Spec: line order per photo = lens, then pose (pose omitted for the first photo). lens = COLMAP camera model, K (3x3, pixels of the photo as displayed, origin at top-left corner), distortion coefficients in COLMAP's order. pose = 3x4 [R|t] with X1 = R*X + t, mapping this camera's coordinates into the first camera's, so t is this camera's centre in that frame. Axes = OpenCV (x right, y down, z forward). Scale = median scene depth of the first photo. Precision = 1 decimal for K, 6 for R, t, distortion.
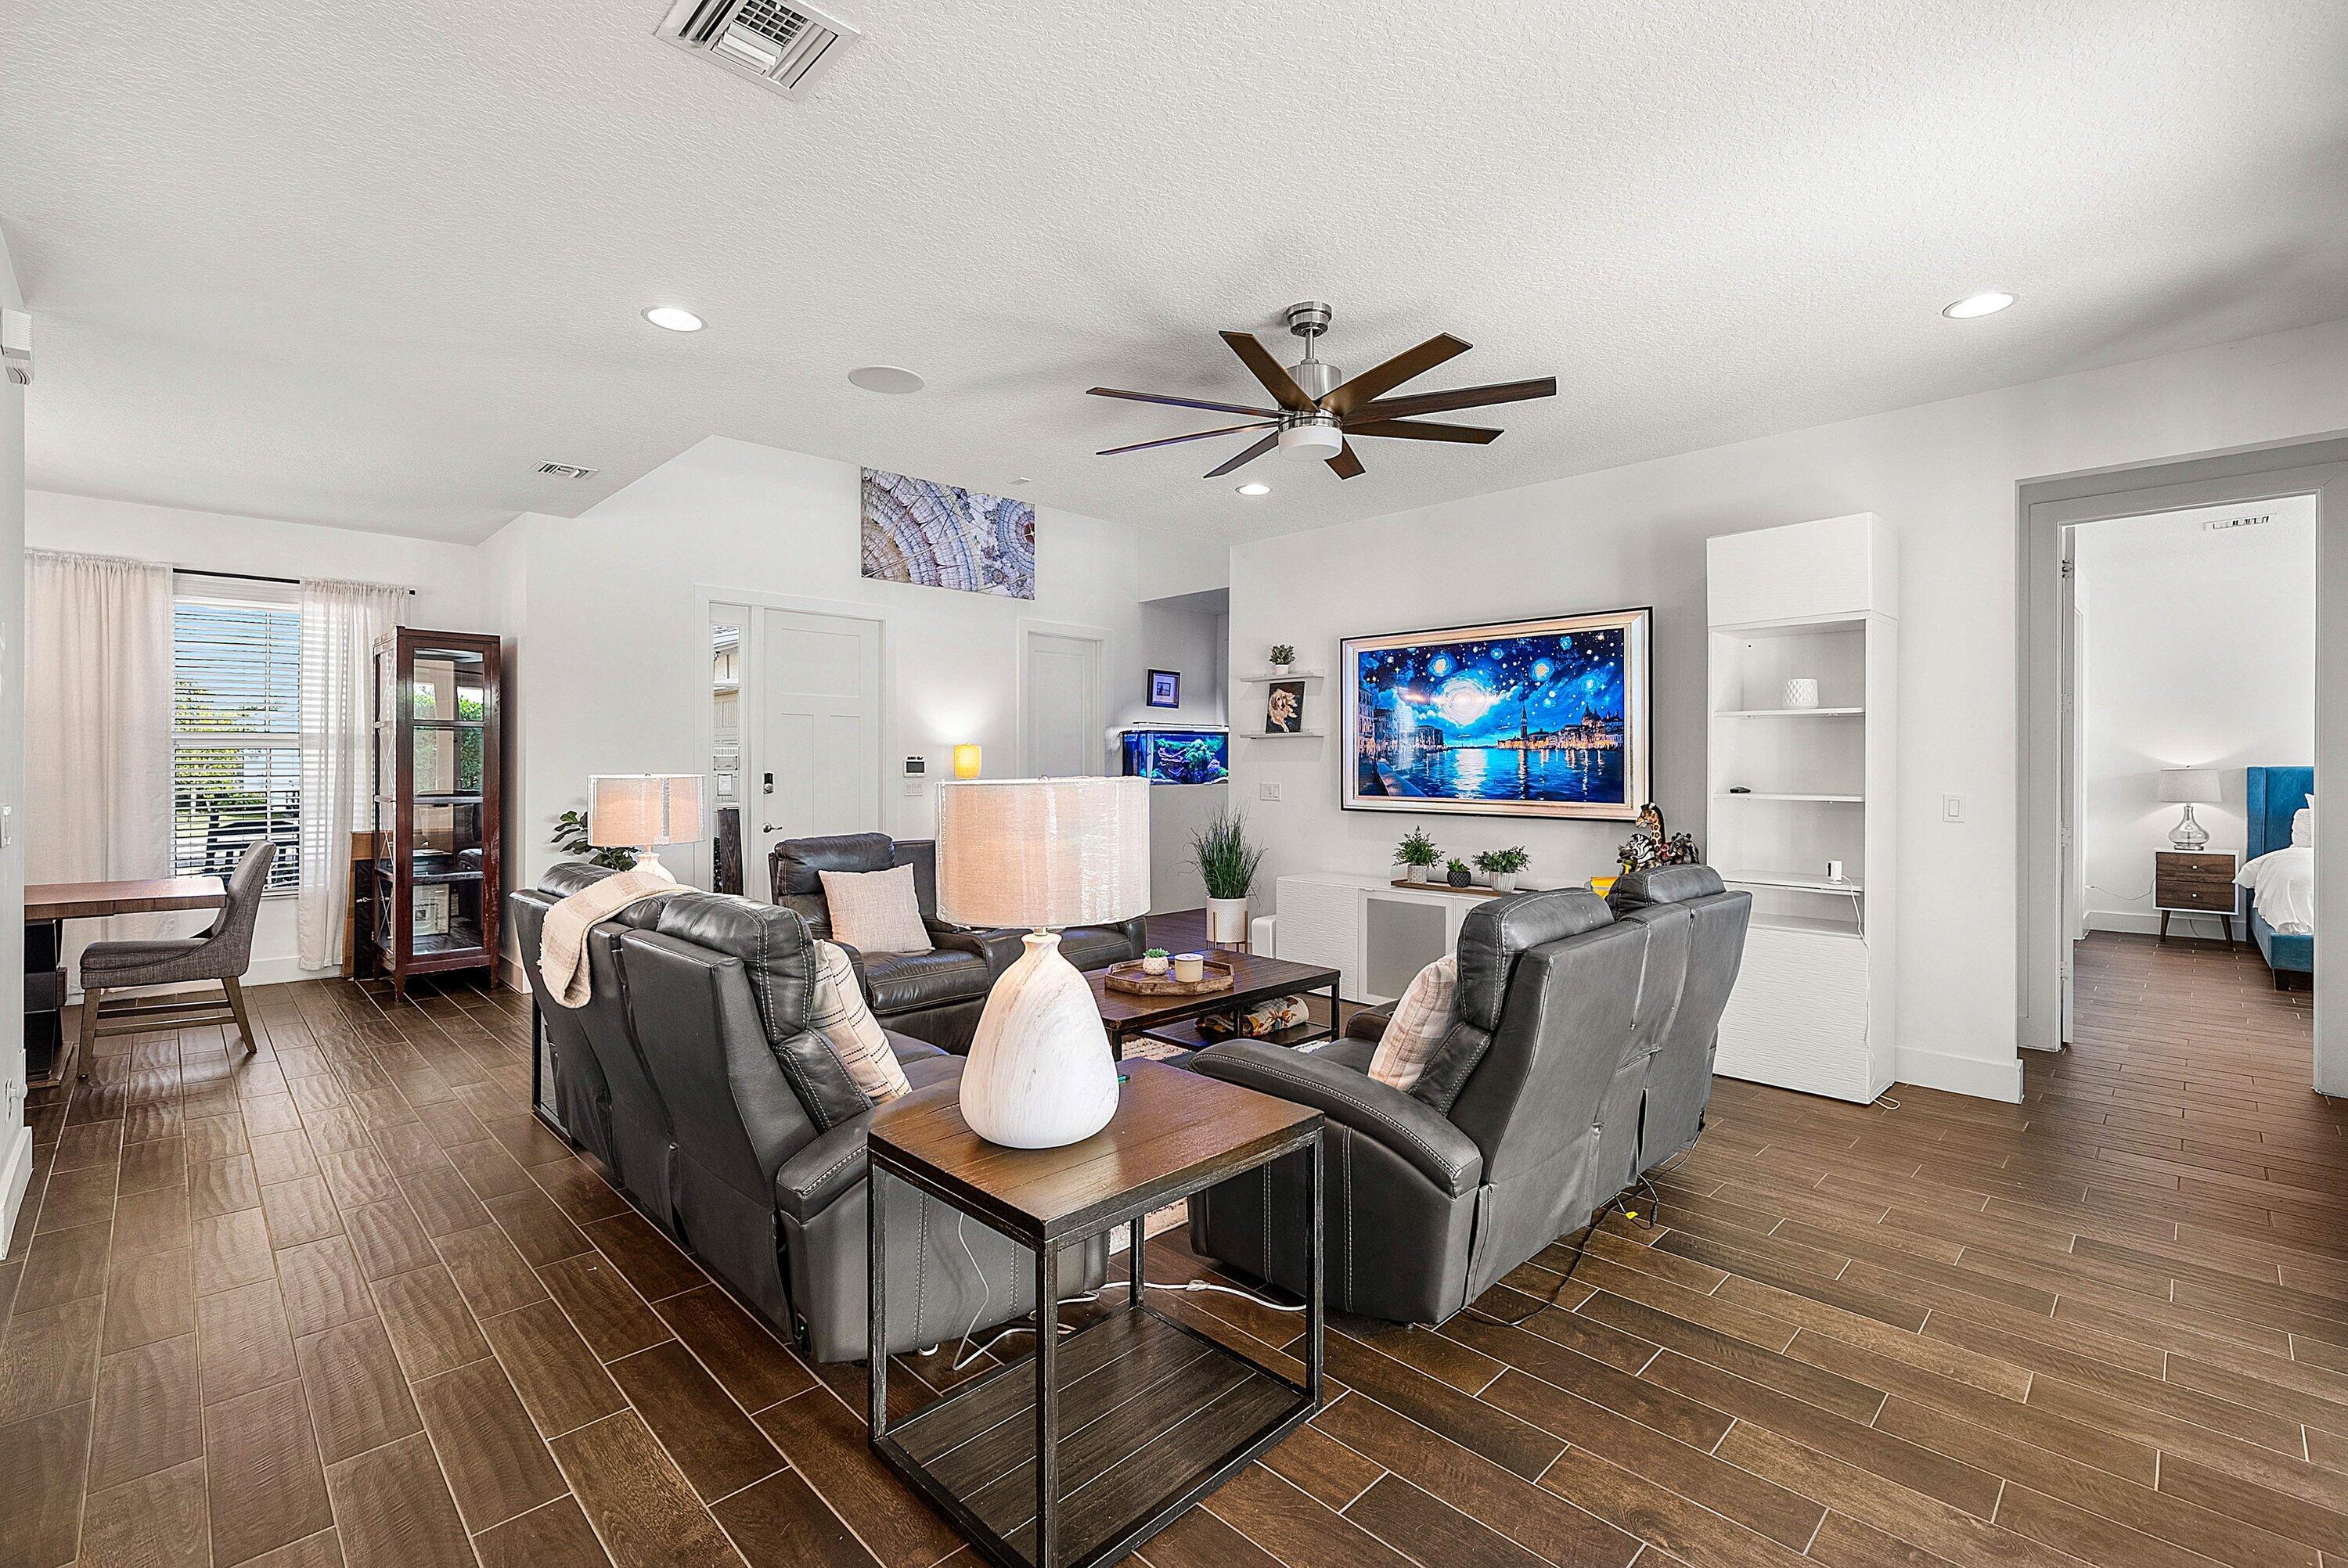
lens RADIAL K [[1035.9, 0, 1174.0], [0, 1035.9, 784.0], [0, 0, 1]] dist [-0.015306, 0.000247]
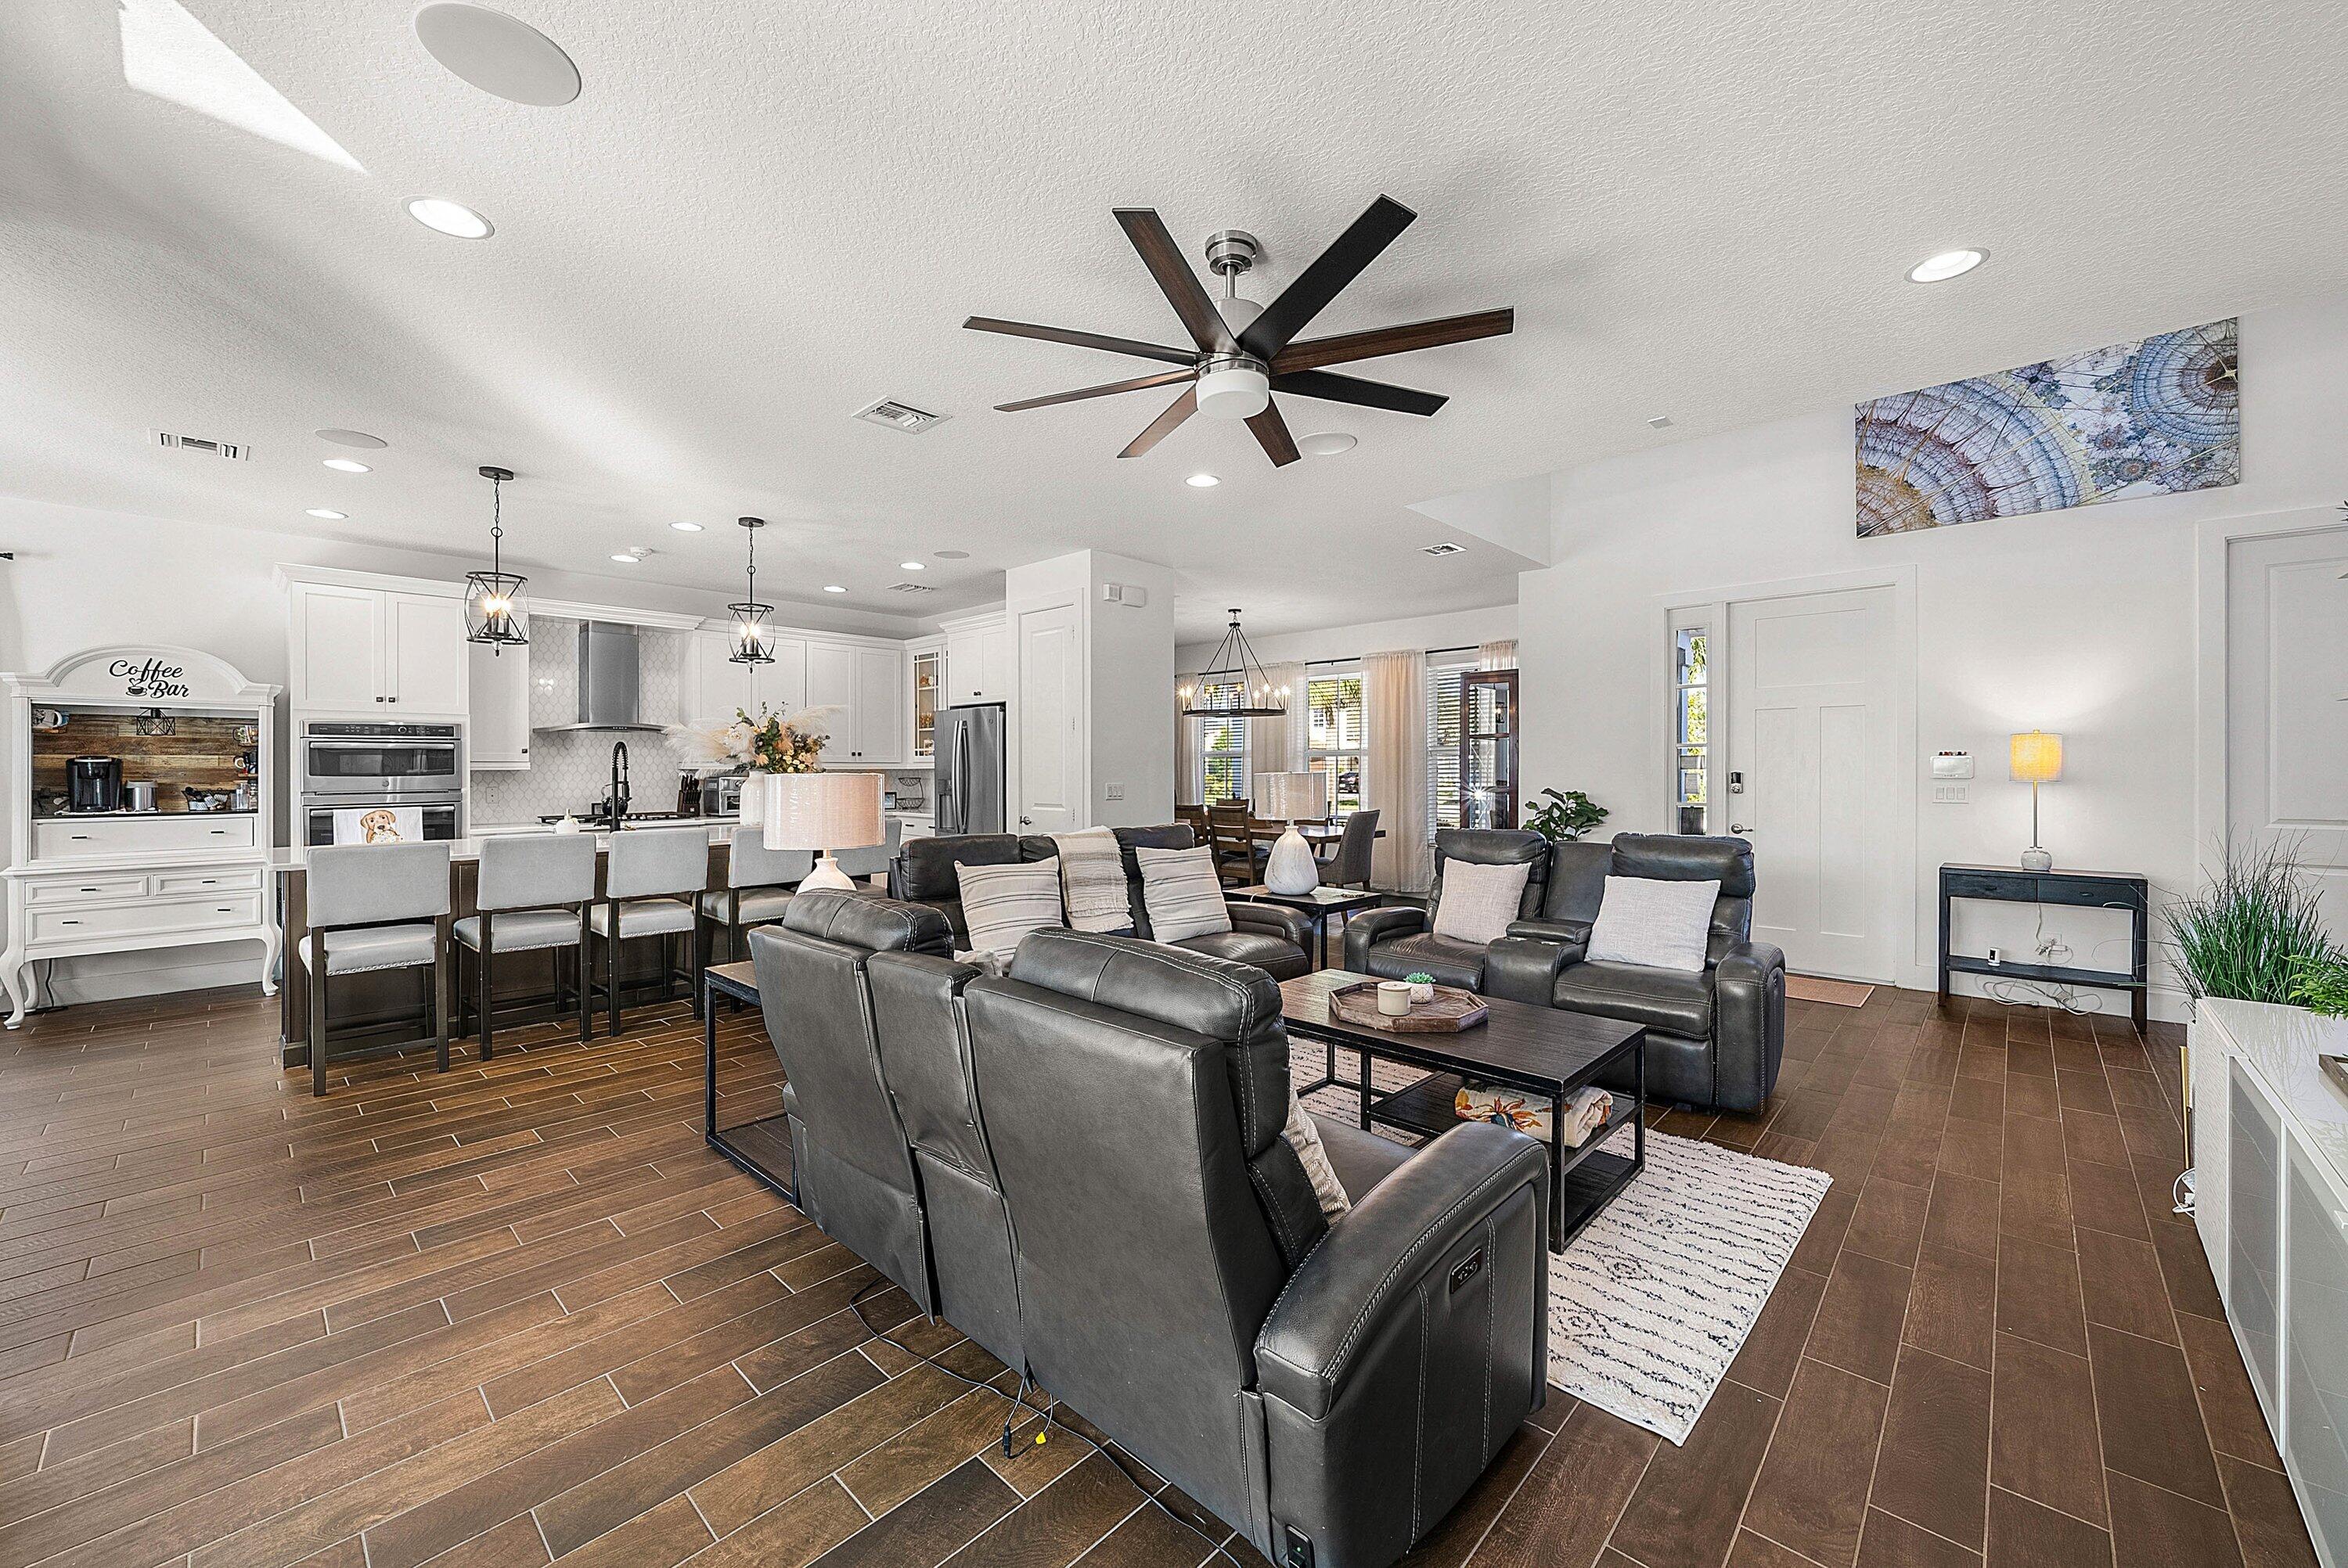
lens RADIAL K [[897.7, 0, 1174.0], [0, 897.7, 784.0], [0, 0, 1]] dist [-0.006112, -0.000201]
pose [[0.037359, 0.017477, -0.999149, 0.400023], [-0.010981, 0.999794, 0.017078, -0.007305], [0.999242, 0.010334, 0.037543, 0.415106]]
